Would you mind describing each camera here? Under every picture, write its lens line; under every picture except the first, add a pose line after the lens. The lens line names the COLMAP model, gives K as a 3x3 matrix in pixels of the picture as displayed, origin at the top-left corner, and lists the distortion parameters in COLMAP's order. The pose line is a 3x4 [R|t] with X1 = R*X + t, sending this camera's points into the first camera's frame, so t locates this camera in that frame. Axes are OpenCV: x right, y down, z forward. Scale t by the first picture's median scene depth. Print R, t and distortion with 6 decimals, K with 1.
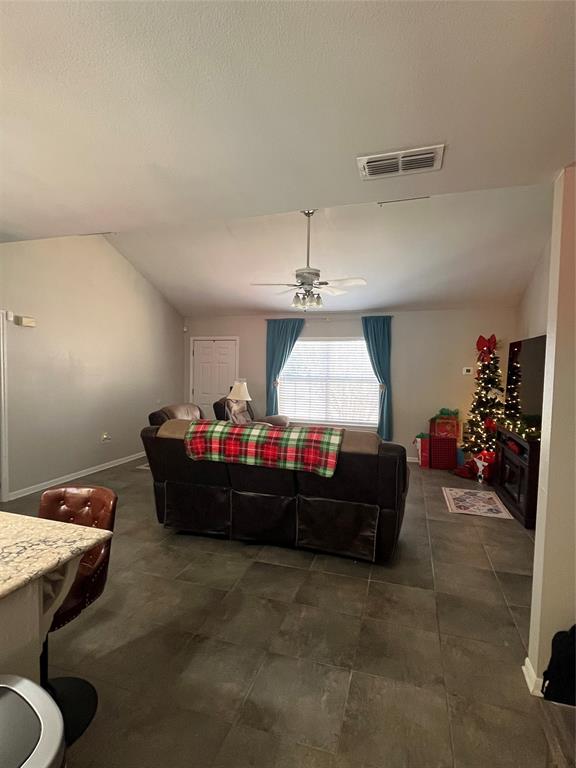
lens RADIAL K [[389.4, 0, 288.0], [0, 389.4, 384.0], [0, 0, 1]] dist [-0.000603, 0.000043]
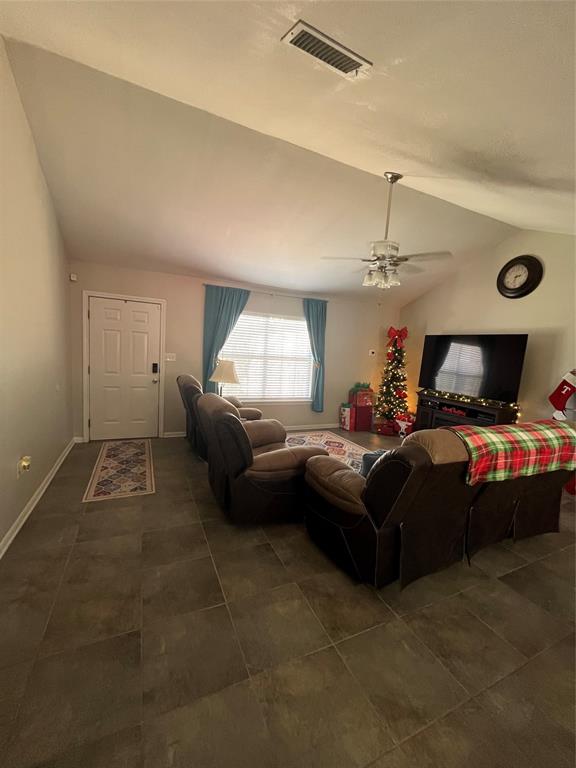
lens RADIAL K [[312.2, 0, 288.0], [0, 312.2, 384.0], [0, 0, 1]] dist [-0.001521, -0.000260]
pose [[0.738968, -0.044829, 0.672247, -0.450170], [-0.022958, 0.995529, 0.091624, -0.019378], [-0.673349, -0.083141, 0.734635, 0.423153]]
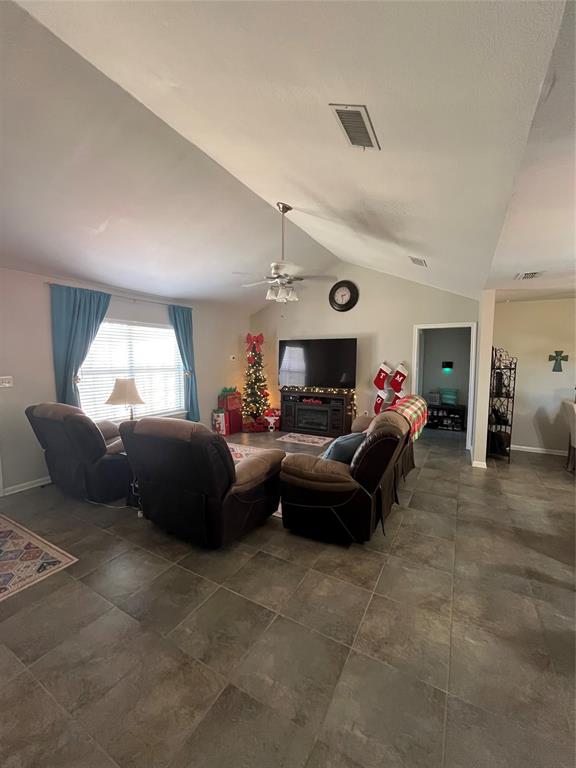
lens RADIAL K [[312.2, 0, 288.0], [0, 312.2, 384.0], [0, 0, 1]] dist [-0.001521, -0.000260]
pose [[0.210373, -0.094368, 0.973056, -0.575750], [0.043191, 0.995256, 0.087183, -0.030669], [-0.976667, 0.023686, 0.213451, 0.585793]]
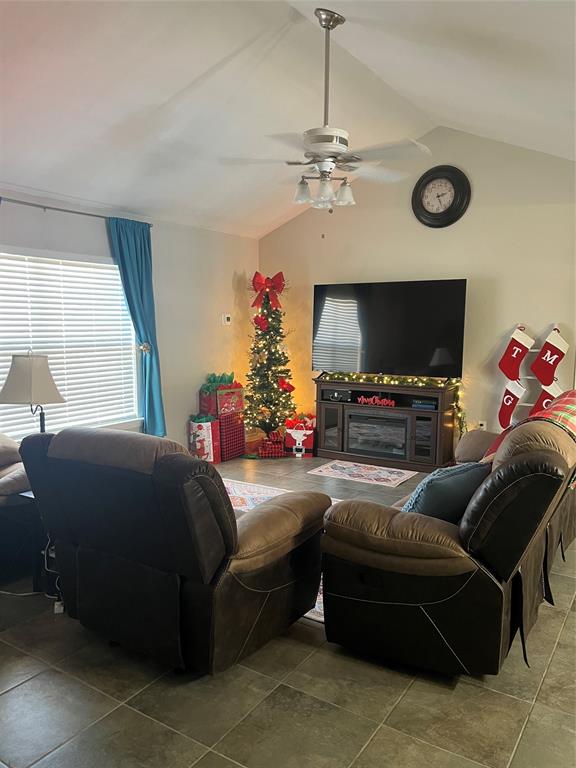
lens RADIAL K [[579.9, 0, 287.8], [0, 579.9, 389.0], [0, 0, 1]] dist [0.080934, -0.114305]
pose [[0.273979, -0.125093, 0.953566, -0.564095], [0.044188, 0.992095, 0.117451, -0.027106], [-0.960720, 0.009957, 0.277341, 0.596603]]
